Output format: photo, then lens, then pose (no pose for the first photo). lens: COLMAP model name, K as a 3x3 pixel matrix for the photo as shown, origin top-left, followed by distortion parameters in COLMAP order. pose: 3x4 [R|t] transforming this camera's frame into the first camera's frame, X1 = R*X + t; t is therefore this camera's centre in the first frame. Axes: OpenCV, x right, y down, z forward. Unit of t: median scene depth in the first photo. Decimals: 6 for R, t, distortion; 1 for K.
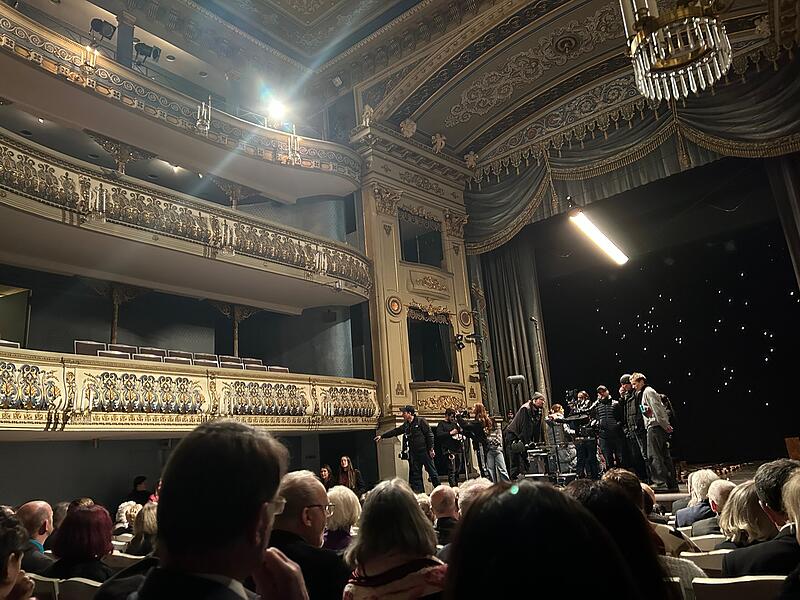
lens RADIAL K [[596.0, 0, 398.3], [0, 596.0, 302.8], [0, 0, 1]] dist [0.098352, -0.127238]
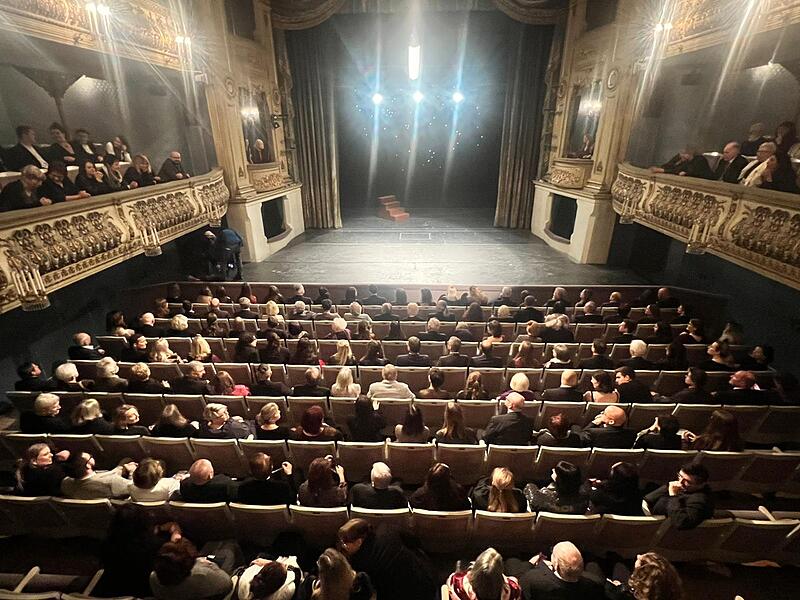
lens RADIAL K [[409.4, 0, 400.0], [0, 409.4, 300.0], [0, 0, 1]] dist [0.000940, -0.000119]
pose [[0.790169, -0.168703, 0.589214, -0.278291], [-0.209834, 0.828805, 0.518702, -0.132041], [-0.575850, -0.533500, 0.619496, 0.214772]]
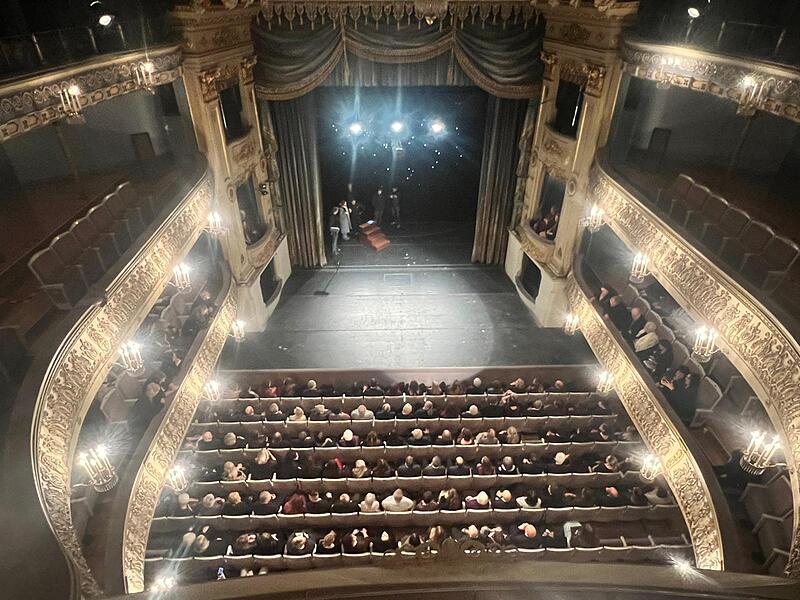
lens RADIAL K [[488.2, 0, 400.0], [0, 488.2, 300.0], [0, 0, 1]] dist [0.034067, 0.000352]
pose [[0.744101, -0.295871, 0.598977, -0.422731], [-0.231766, 0.726574, 0.646819, -0.574184], [-0.626577, -0.620121, 0.472072, 0.260467]]
